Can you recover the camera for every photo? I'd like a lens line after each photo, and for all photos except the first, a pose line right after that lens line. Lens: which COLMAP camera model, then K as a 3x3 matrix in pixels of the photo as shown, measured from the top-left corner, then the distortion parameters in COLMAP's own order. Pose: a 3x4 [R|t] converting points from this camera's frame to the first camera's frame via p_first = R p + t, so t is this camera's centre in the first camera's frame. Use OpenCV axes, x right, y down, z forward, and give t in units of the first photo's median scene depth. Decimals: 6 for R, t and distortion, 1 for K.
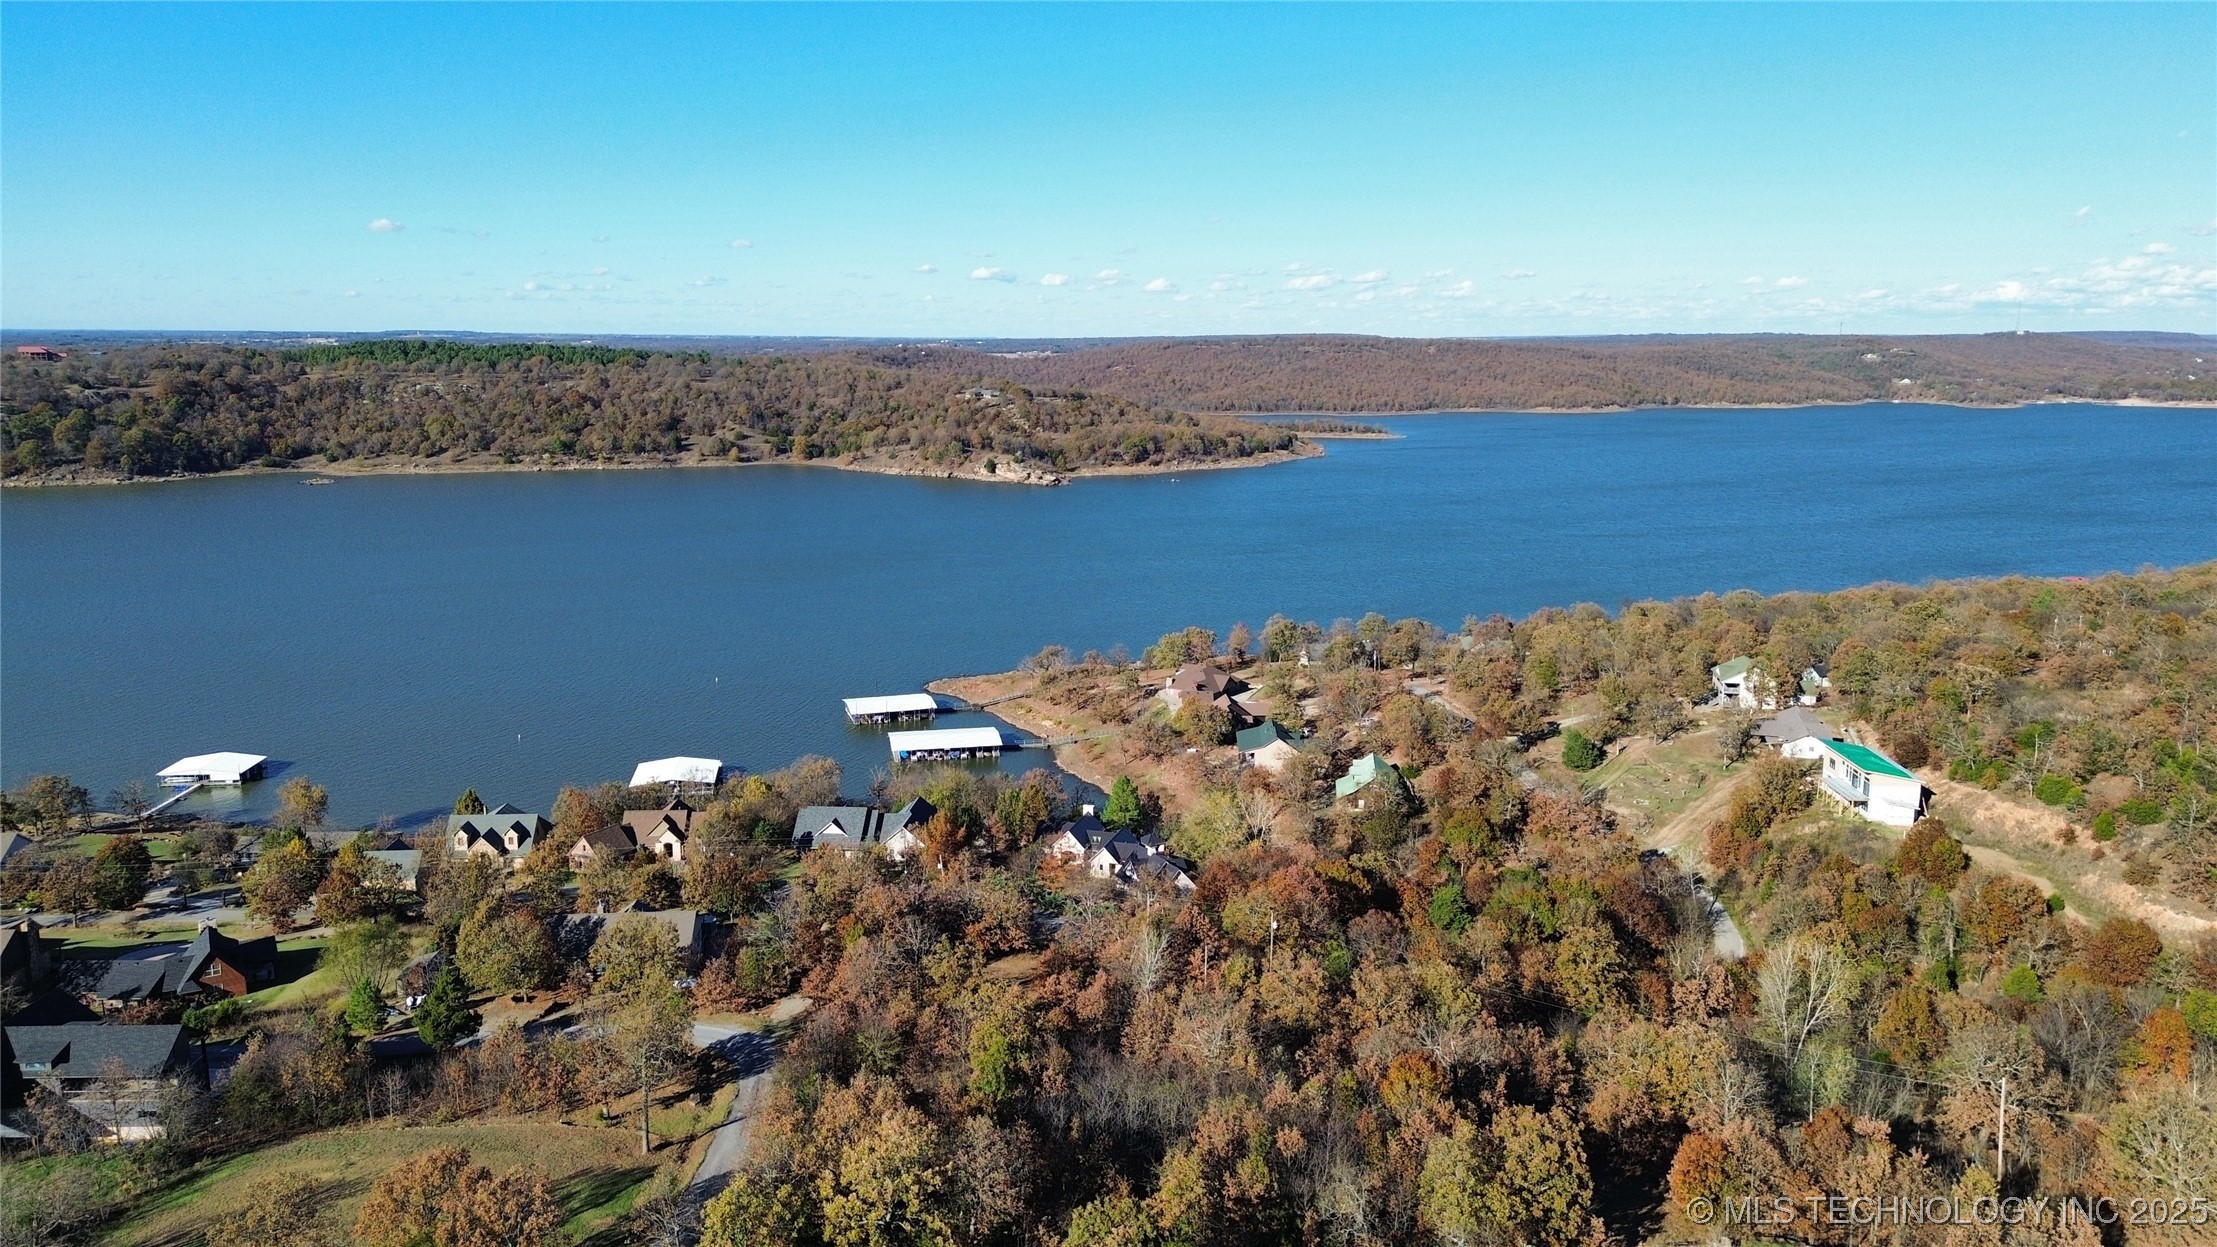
lens RADIAL K [[1549.6, 0, 1109.6], [0, 1549.6, 630.5], [0, 0, 1]] dist [0.076649, -0.071529]
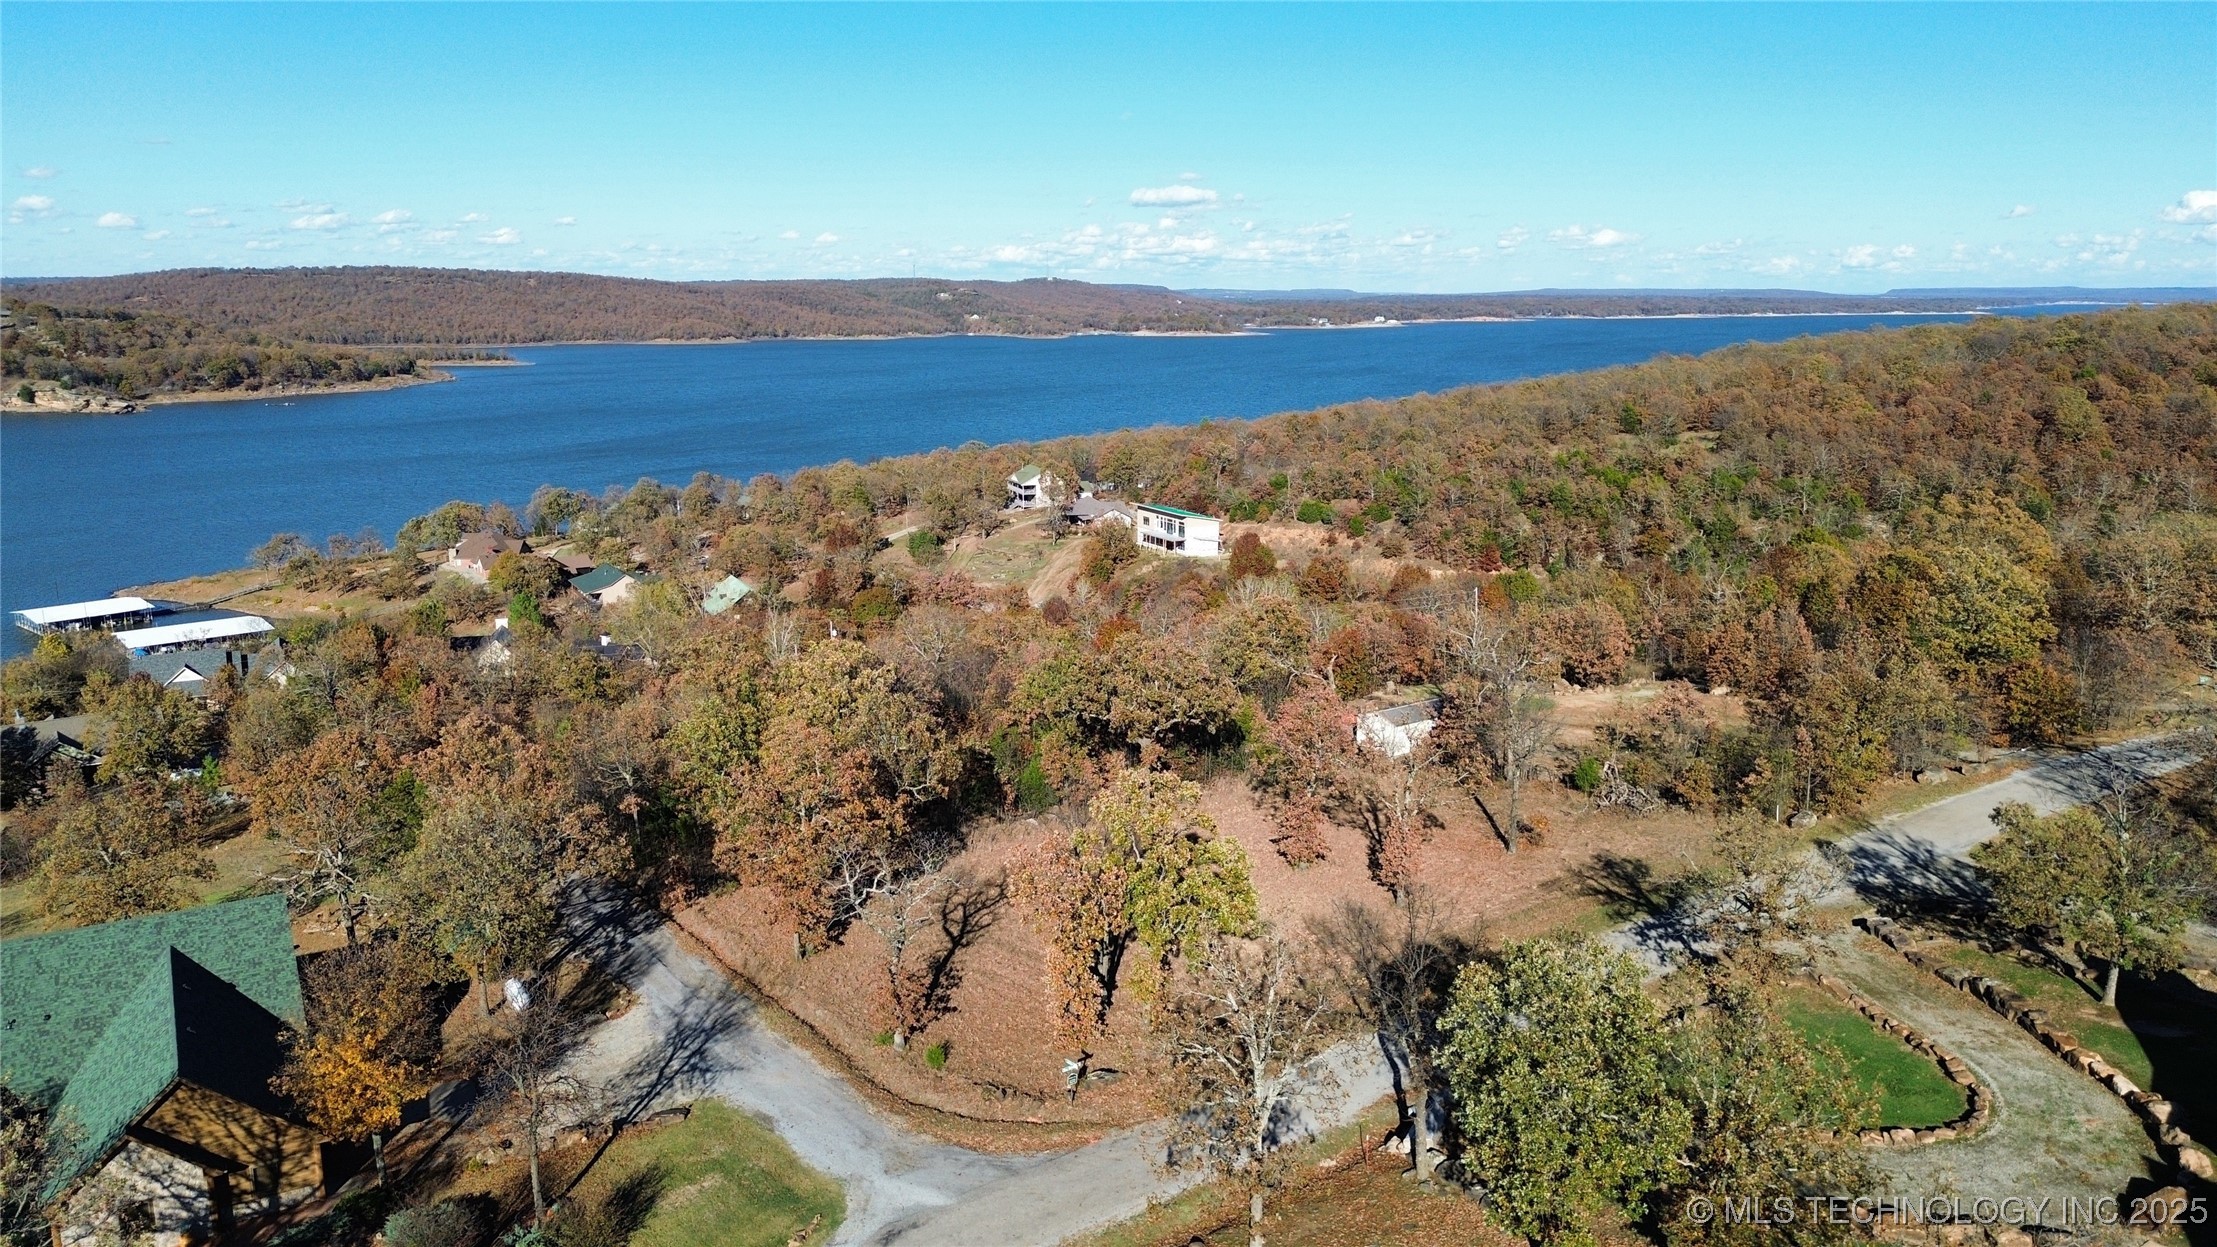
lens RADIAL K [[1549.6, 0, 1115.6], [0, 1549.6, 637.5], [0, 0, 1]] dist [0.076649, -0.071529]
pose [[0.847549, -0.115946, 0.517896, -0.114728], [0.095502, 0.993234, 0.066073, 0.059180], [-0.522053, -0.006540, 0.852888, 0.003926]]
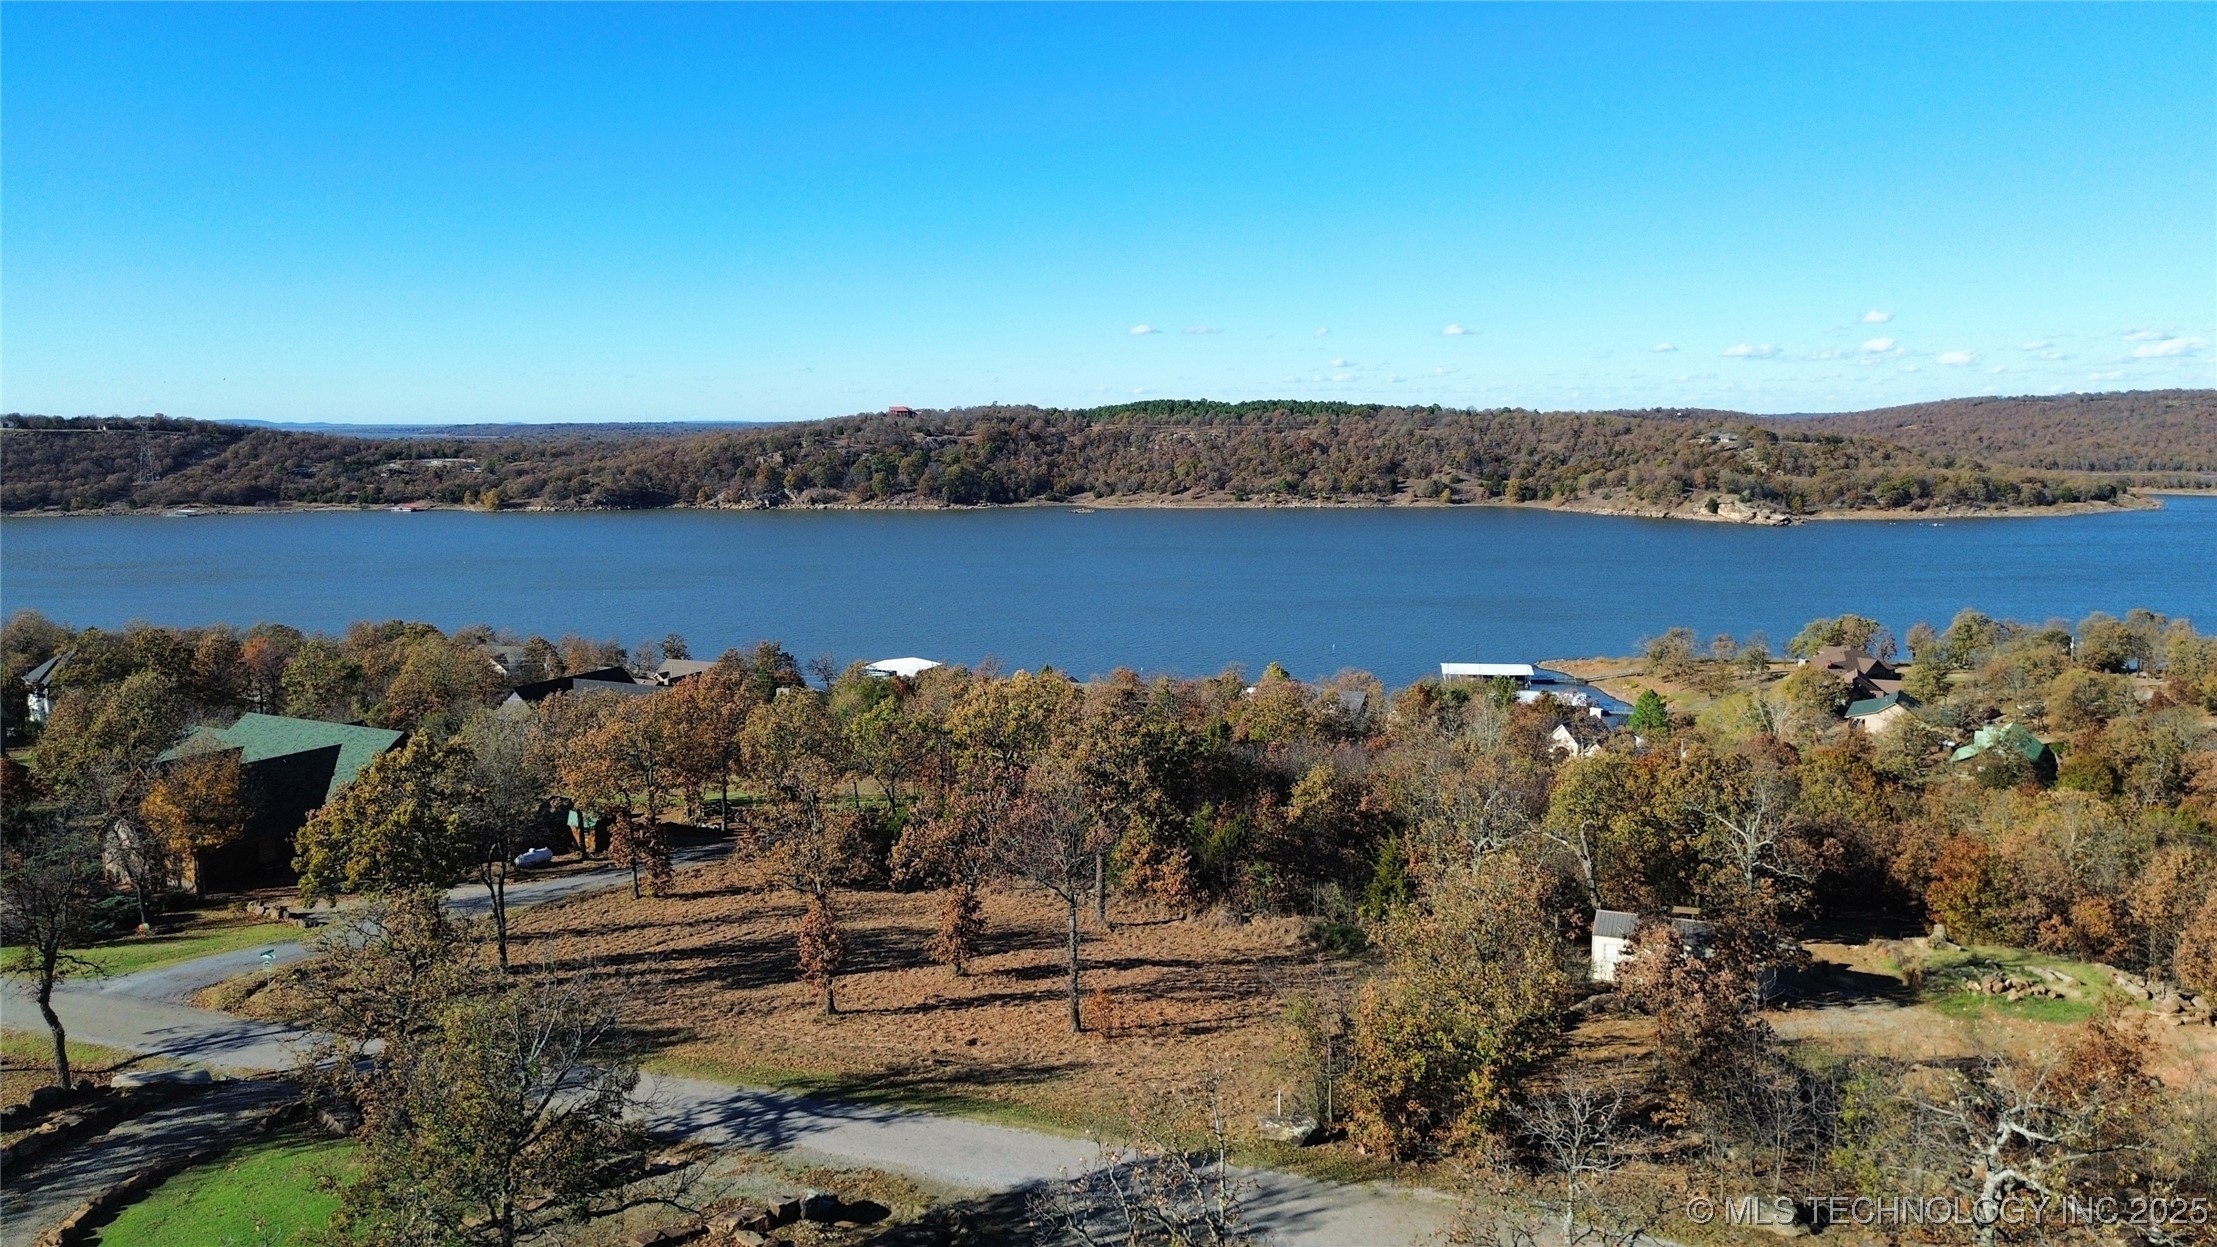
lens RADIAL K [[1549.6, 0, 1119.9], [0, 1549.6, 619.4], [0, 0, 1]] dist [0.076649, -0.071529]
pose [[0.893031, 0.047560, -0.447474, 0.090483], [-0.071843, 0.996713, -0.037443, 0.070398], [0.444223, 0.065586, 0.893513, 0.014563]]
